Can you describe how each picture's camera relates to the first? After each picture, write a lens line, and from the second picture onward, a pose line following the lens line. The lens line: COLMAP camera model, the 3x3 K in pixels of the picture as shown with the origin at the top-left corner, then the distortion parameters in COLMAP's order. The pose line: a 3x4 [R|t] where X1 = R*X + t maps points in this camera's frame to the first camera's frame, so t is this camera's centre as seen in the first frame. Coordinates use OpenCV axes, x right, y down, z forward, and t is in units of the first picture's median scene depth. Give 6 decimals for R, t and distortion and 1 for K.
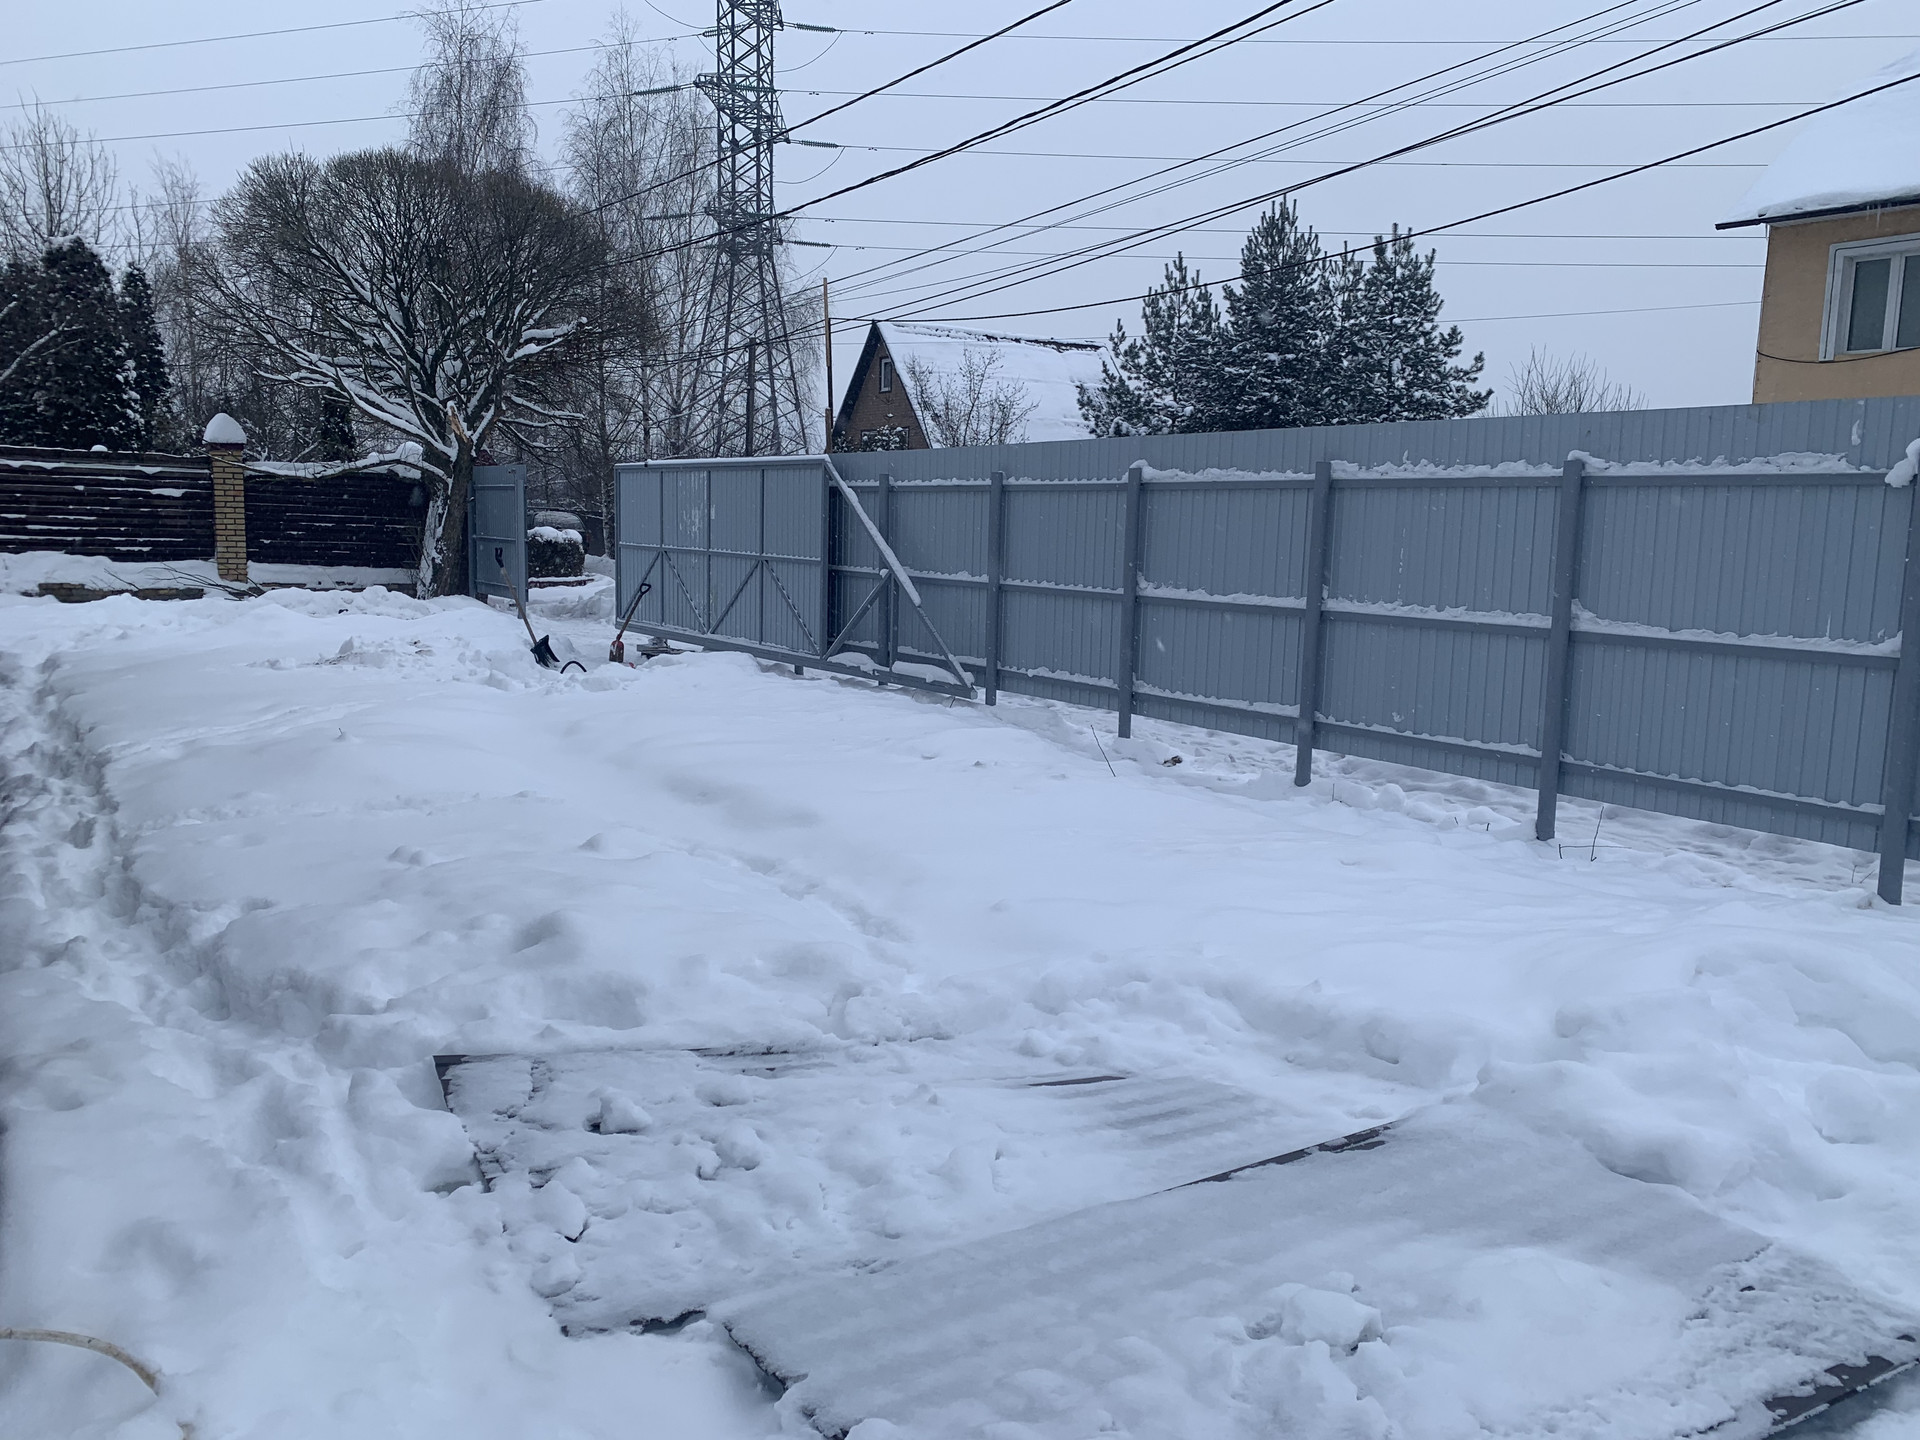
lens RADIAL K [[1465.7, 0, 960.0], [0, 1465.7, 720.0], [0, 0, 1]] dist [0.025311, -0.007282]
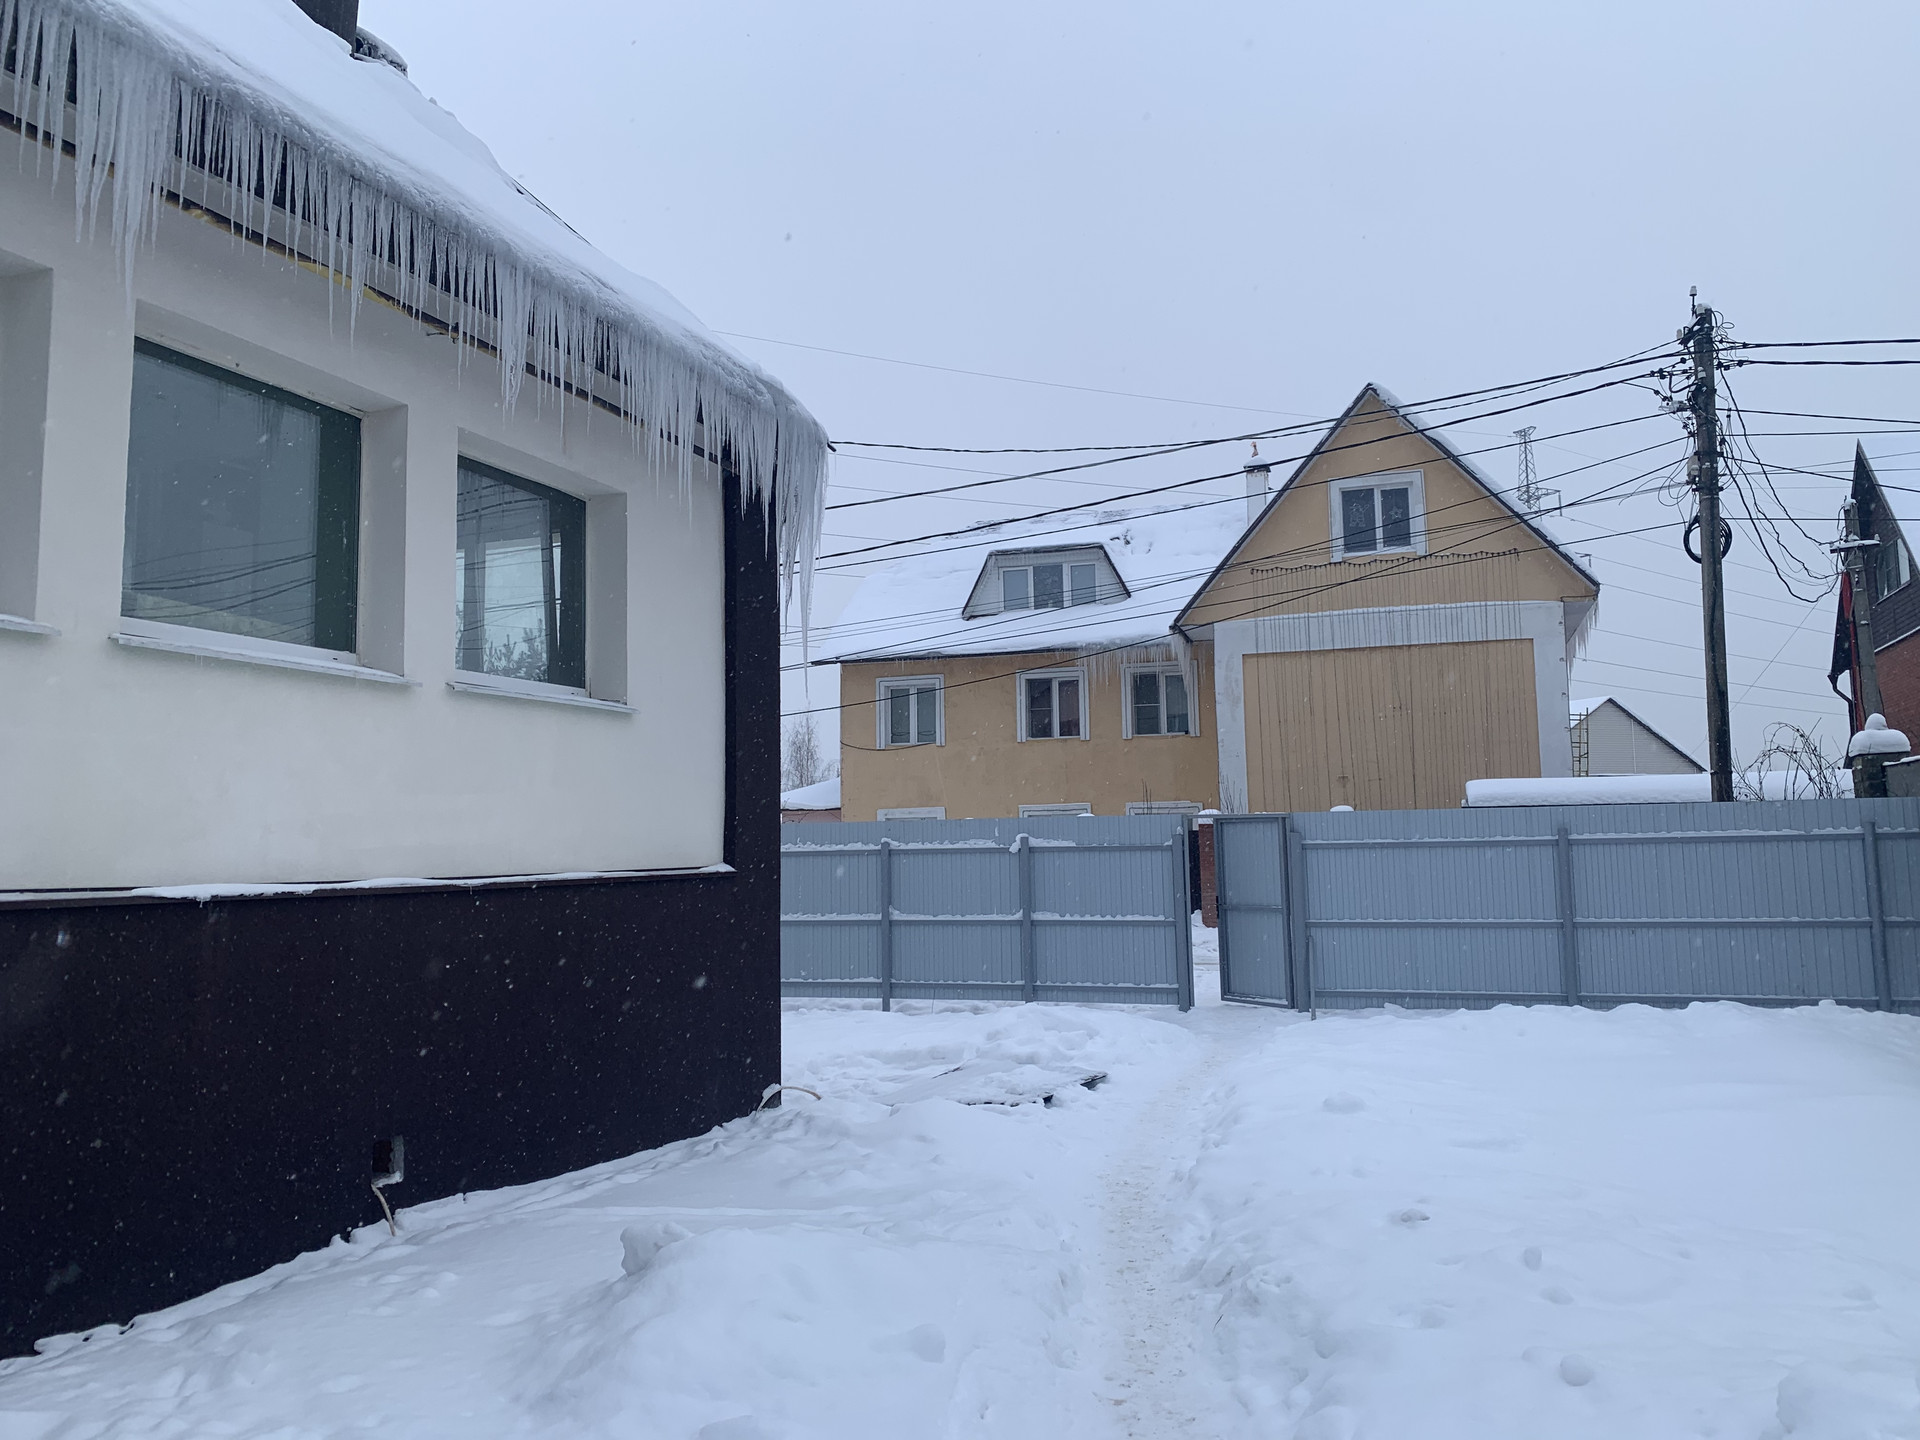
lens RADIAL K [[1465.7, 0, 960.0], [0, 1465.7, 720.0], [0, 0, 1]] dist [0.025311, -0.007282]
pose [[0.806963, 0.011206, 0.590496, -0.780160], [0.118697, 0.976342, -0.180739, 0.053954], [-0.578551, 0.215940, 0.786542, -0.819374]]
